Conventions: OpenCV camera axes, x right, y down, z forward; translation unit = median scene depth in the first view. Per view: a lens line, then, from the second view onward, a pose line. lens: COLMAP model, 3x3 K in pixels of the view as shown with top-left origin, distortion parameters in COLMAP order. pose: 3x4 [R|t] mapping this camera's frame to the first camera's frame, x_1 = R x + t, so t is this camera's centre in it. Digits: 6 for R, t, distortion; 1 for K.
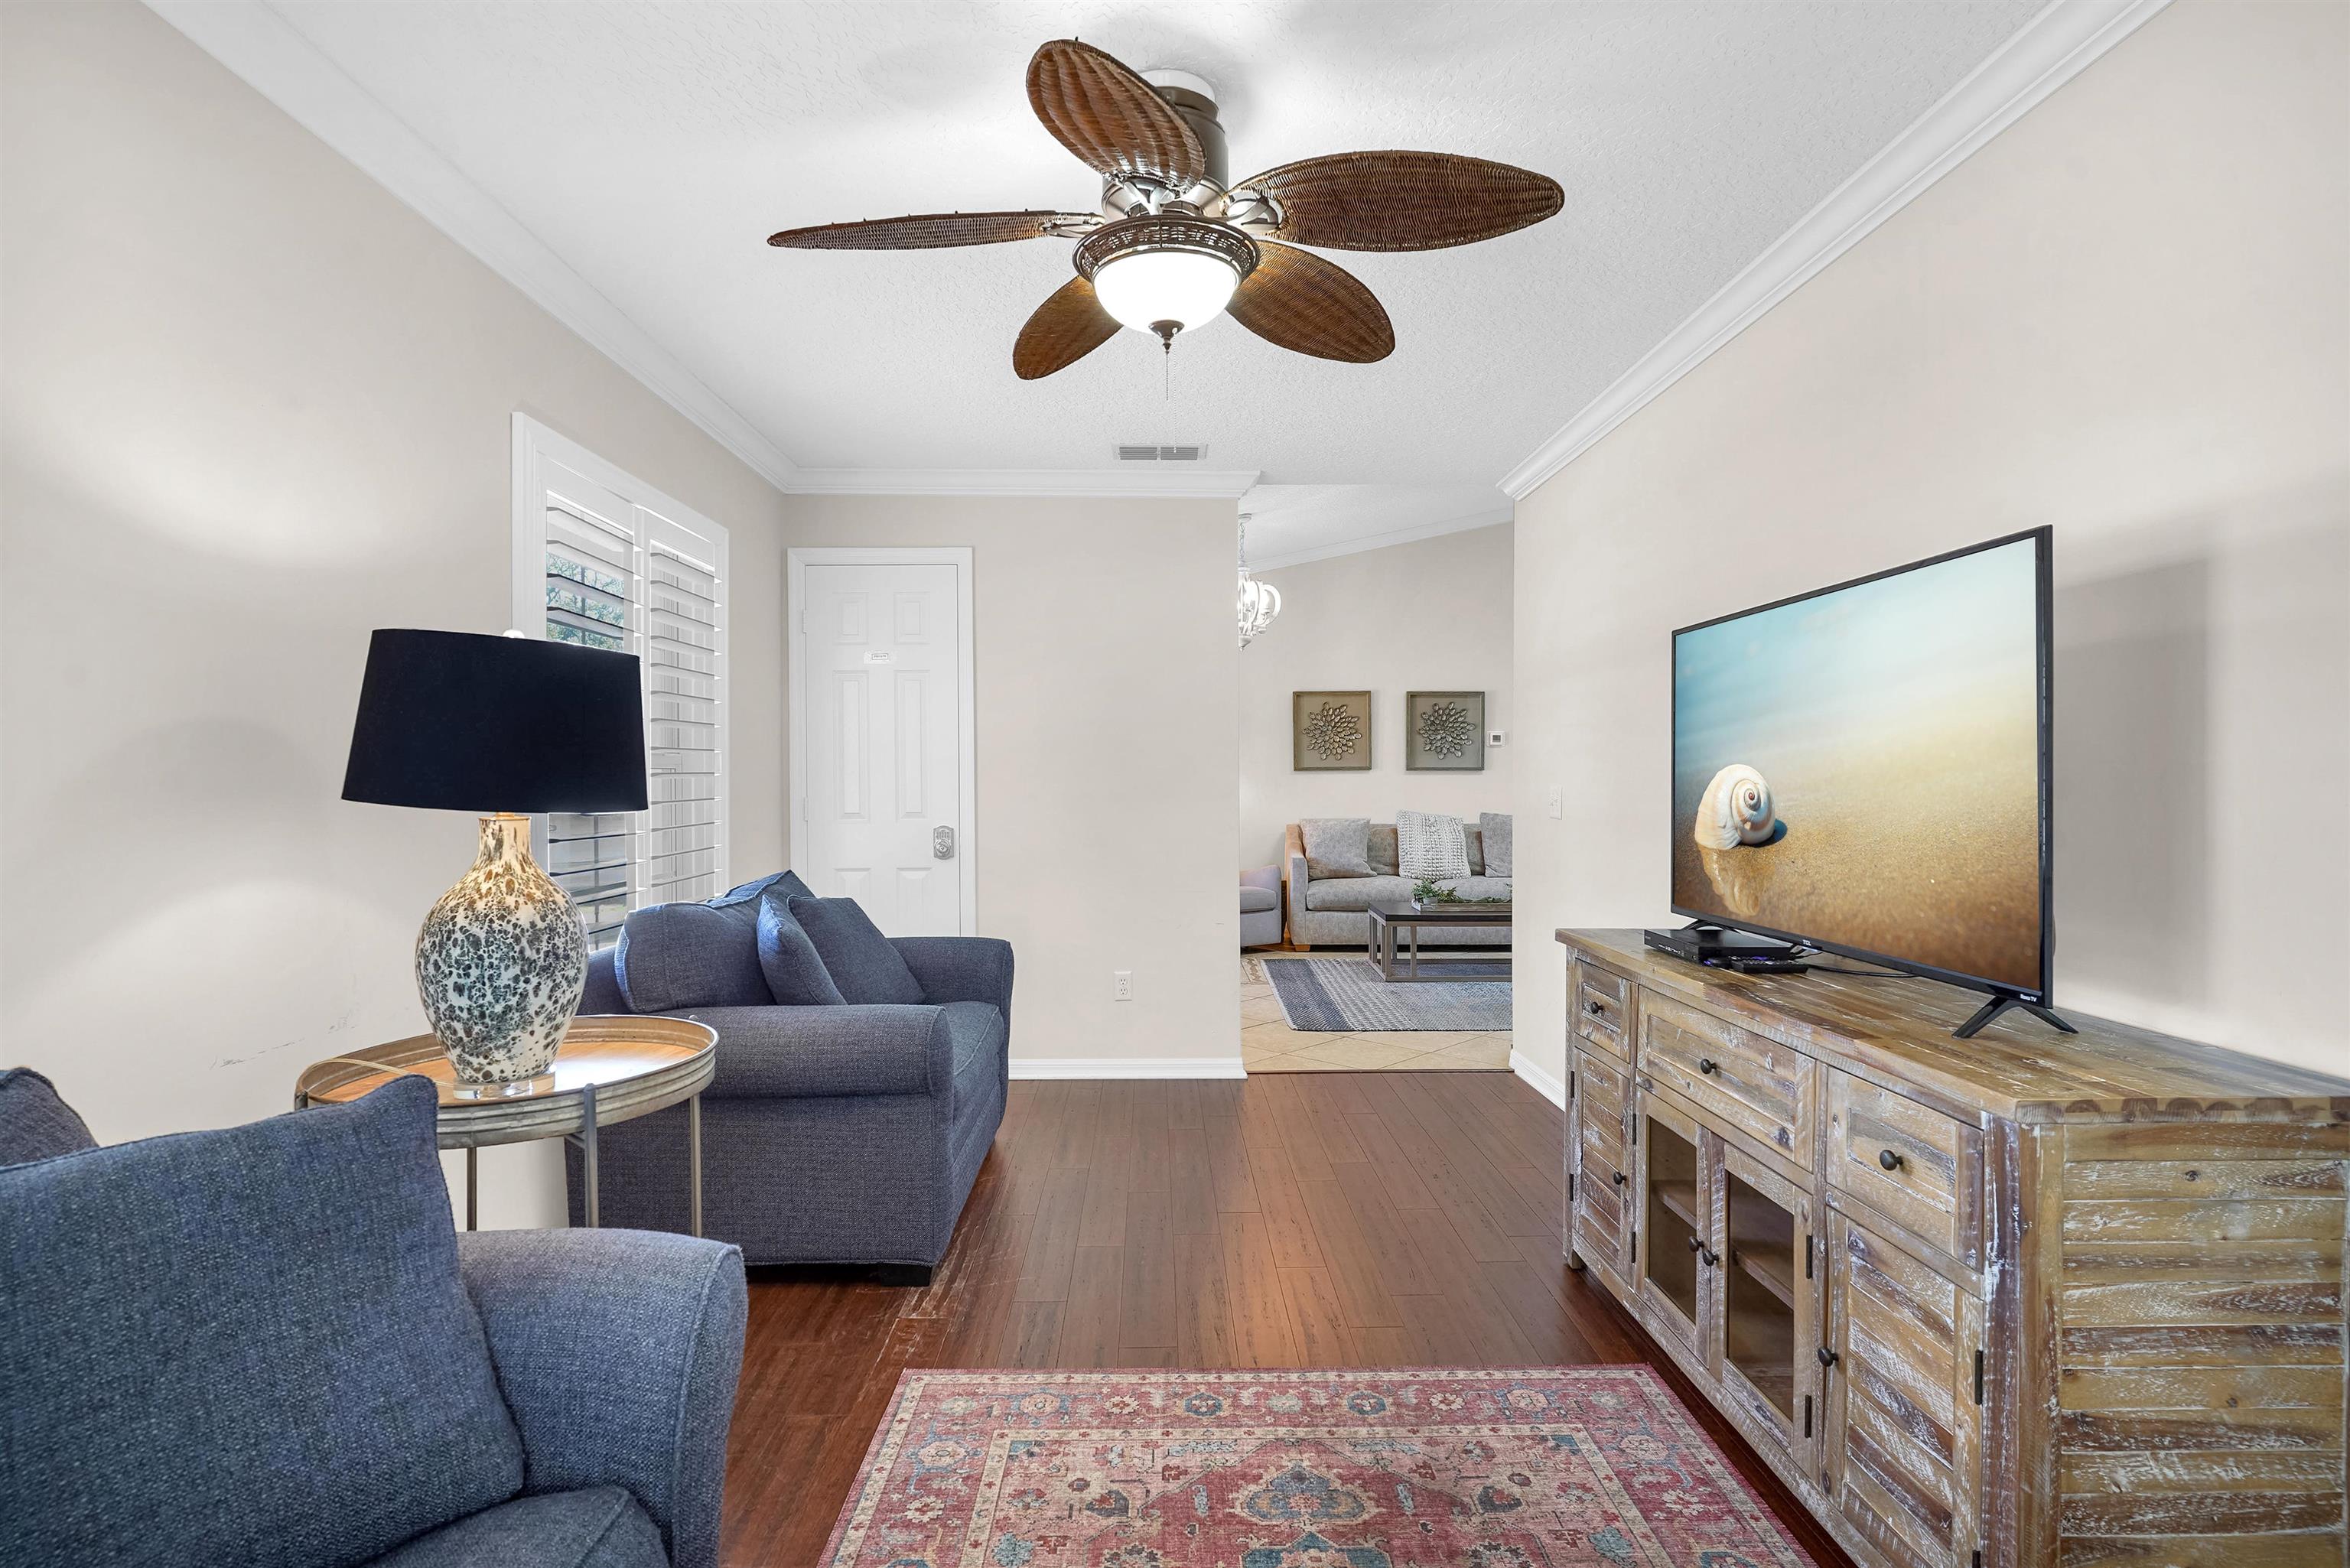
lens RADIAL K [[1164.3, 0, 1190.2], [0, 1164.3, 760.1], [0, 0, 1]] dist [-0.011219, 0.008612]
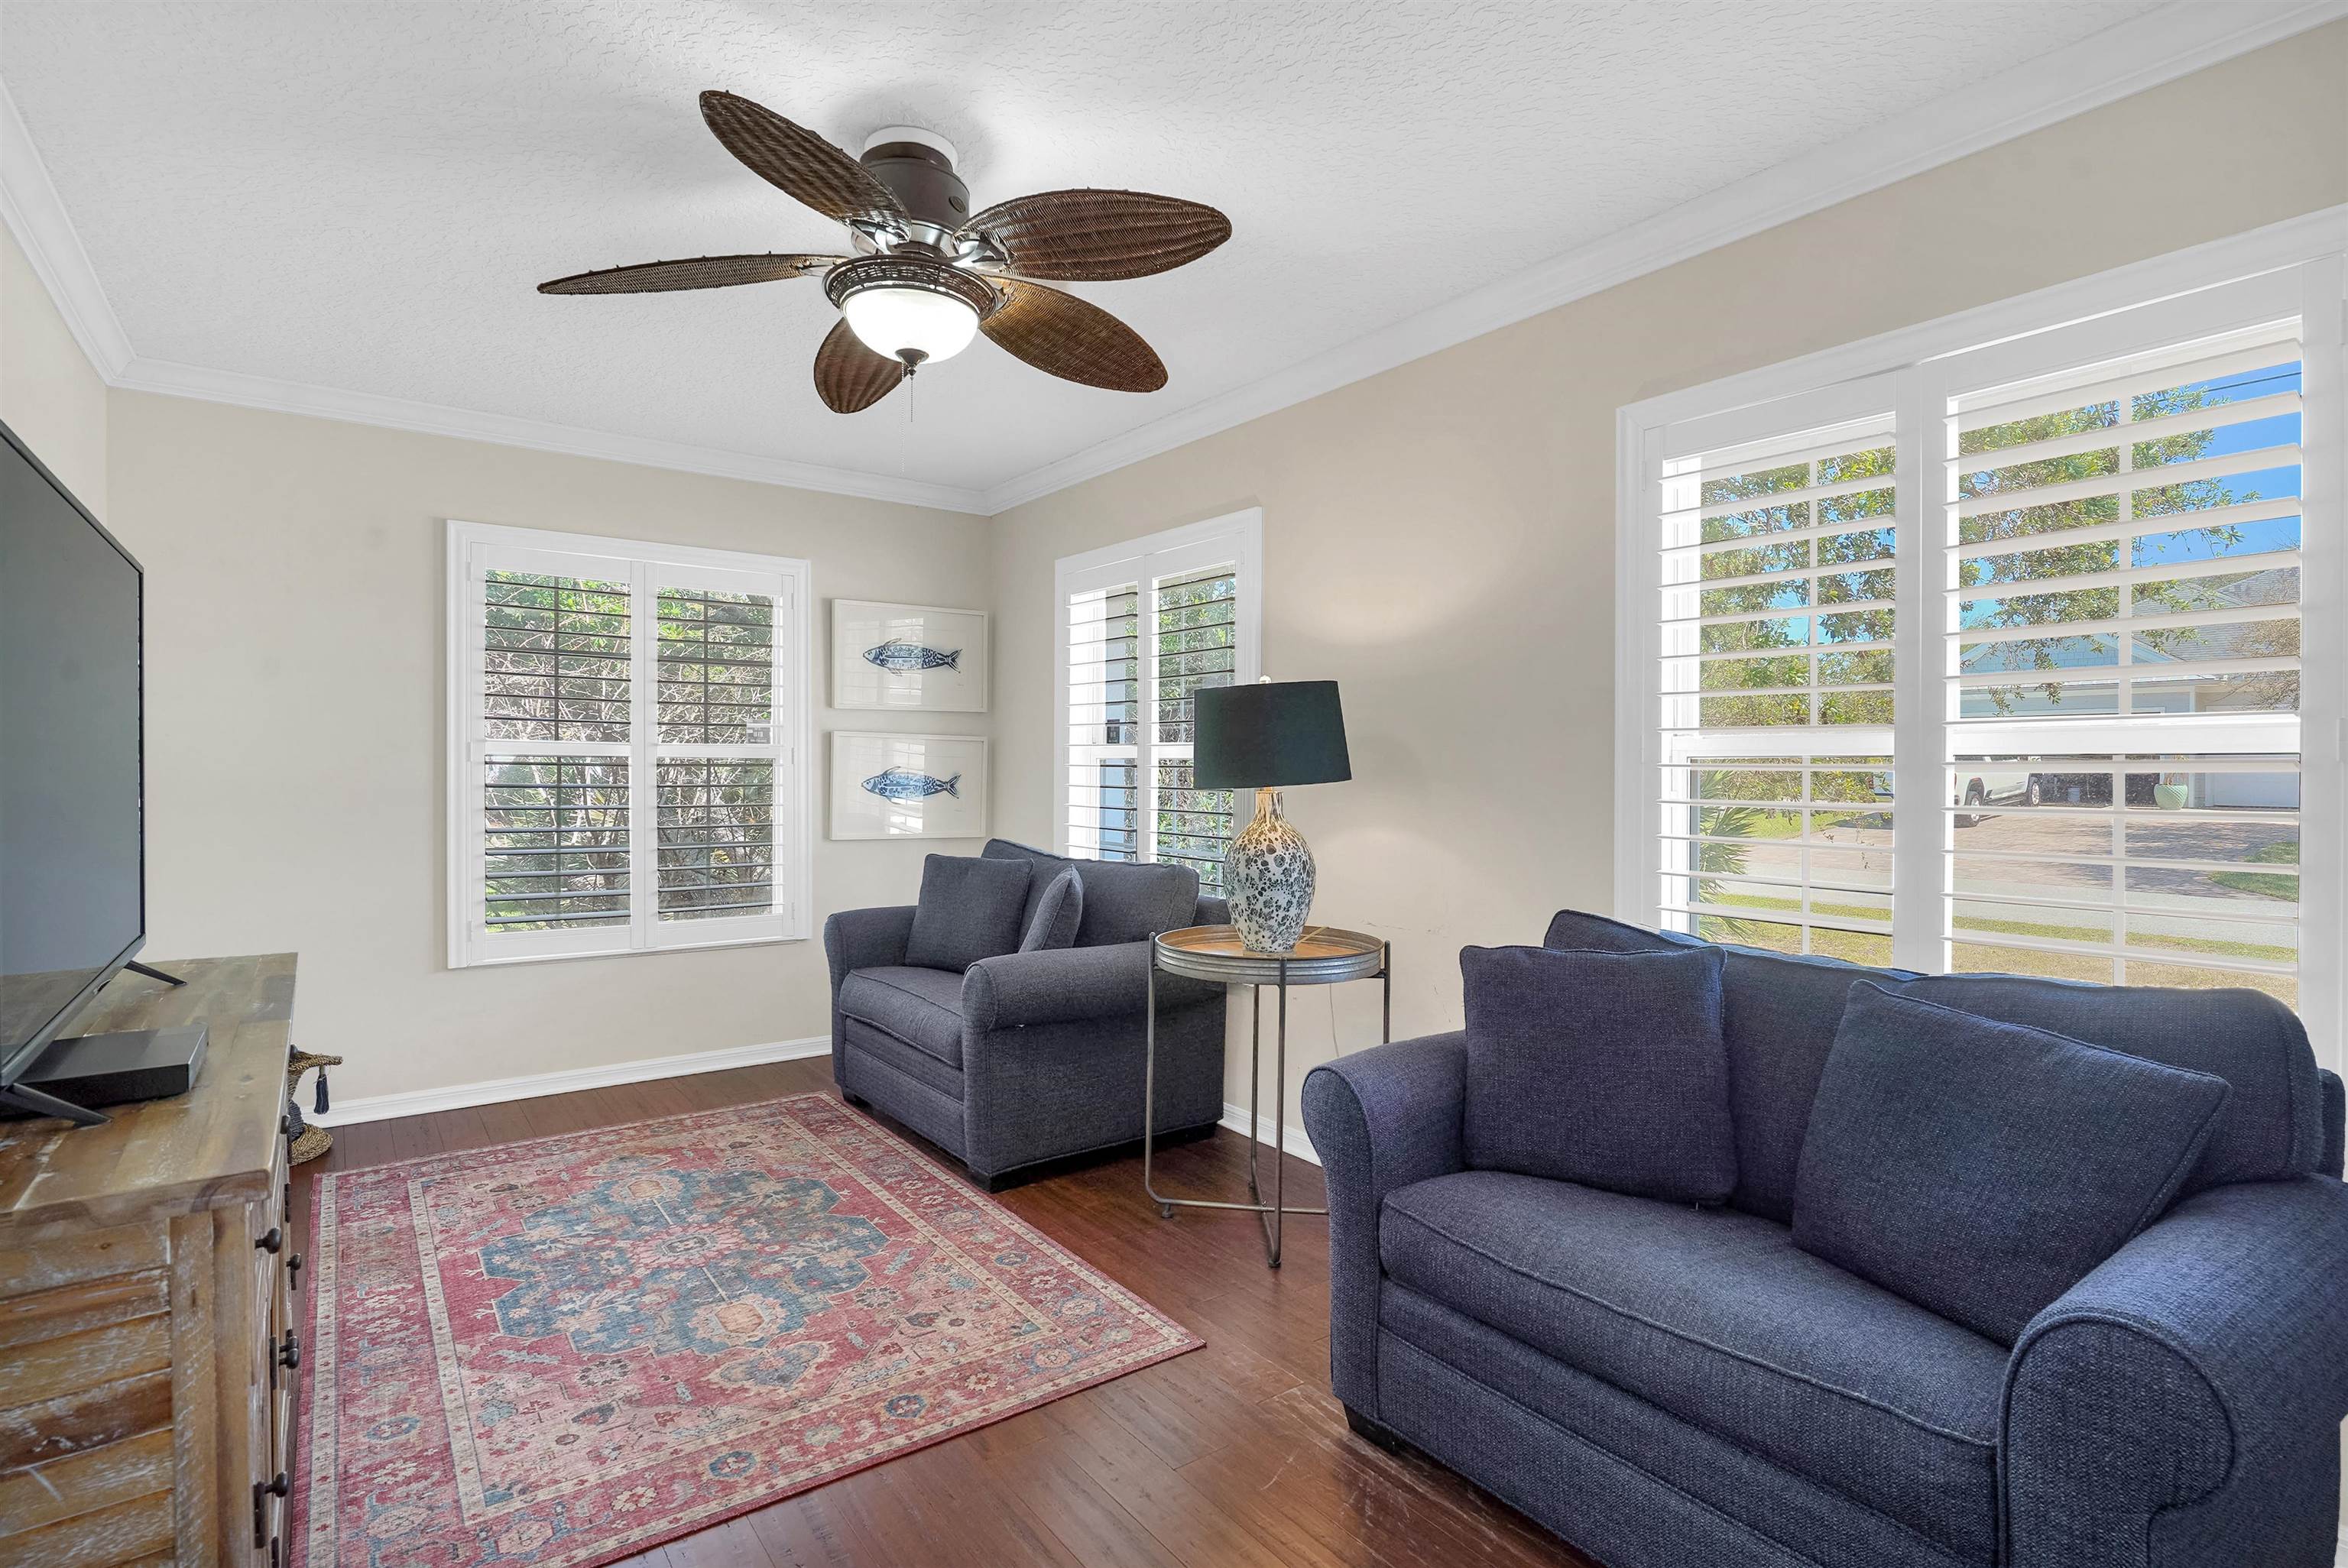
lens RADIAL K [[1163.2, 0, 1189.2], [0, 1163.2, 760.1], [0, 0, 1]] dist [-0.011219, 0.008612]
pose [[-0.821048, -0.005619, -0.570831, 0.393658], [0.005396, 0.999830, -0.017603, 0.027911], [0.570833, -0.017533, -0.820879, 2.033872]]
